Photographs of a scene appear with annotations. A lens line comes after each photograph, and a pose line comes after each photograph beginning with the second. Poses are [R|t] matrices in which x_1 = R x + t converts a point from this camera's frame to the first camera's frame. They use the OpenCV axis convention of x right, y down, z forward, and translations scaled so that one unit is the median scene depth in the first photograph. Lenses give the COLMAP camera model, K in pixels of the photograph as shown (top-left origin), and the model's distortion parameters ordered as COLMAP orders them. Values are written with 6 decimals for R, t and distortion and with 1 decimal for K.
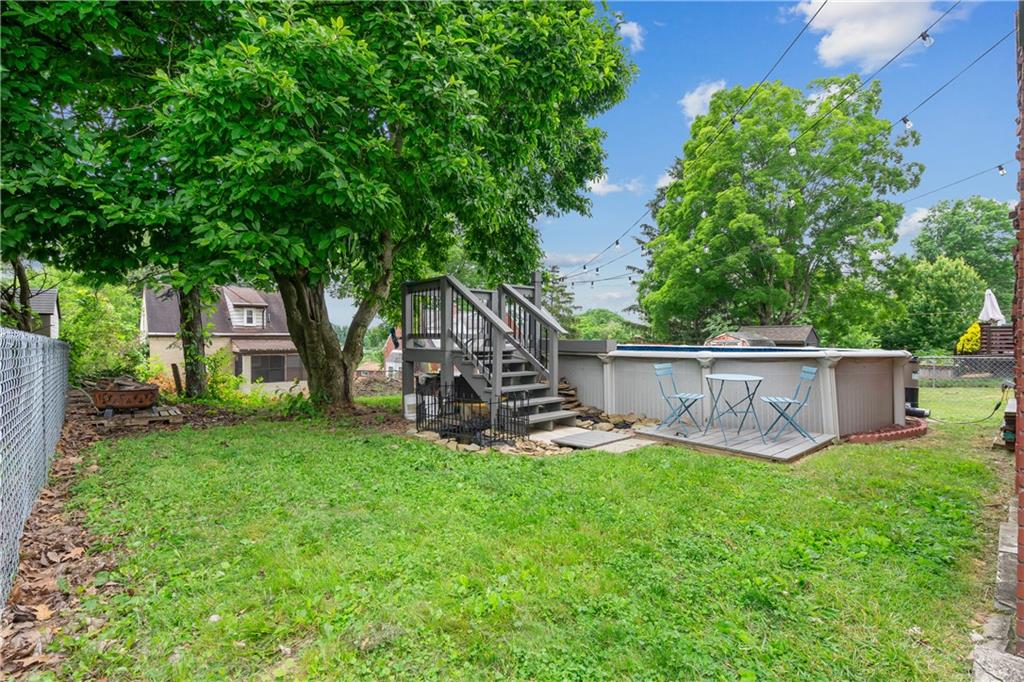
lens RADIAL K [[463.9, 0, 510.6], [0, 463.9, 339.6], [0, 0, 1]] dist [-0.005060, 0.002347]
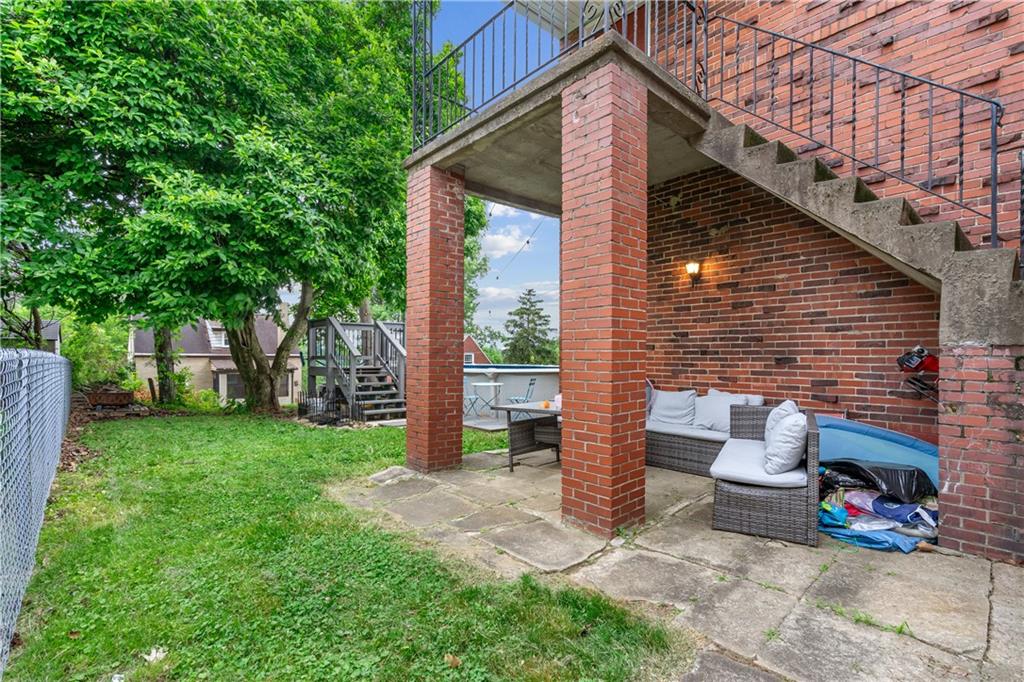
lens RADIAL K [[463.9, 0, 504.5], [0, 463.9, 359.9], [0, 0, 1]] dist [-0.005060, 0.002347]
pose [[0.999988, 0.003244, 0.003793, 0.404194], [-0.003239, 0.999994, -0.001206, -0.000957], [-0.003797, 0.001193, 0.999992, -0.465015]]
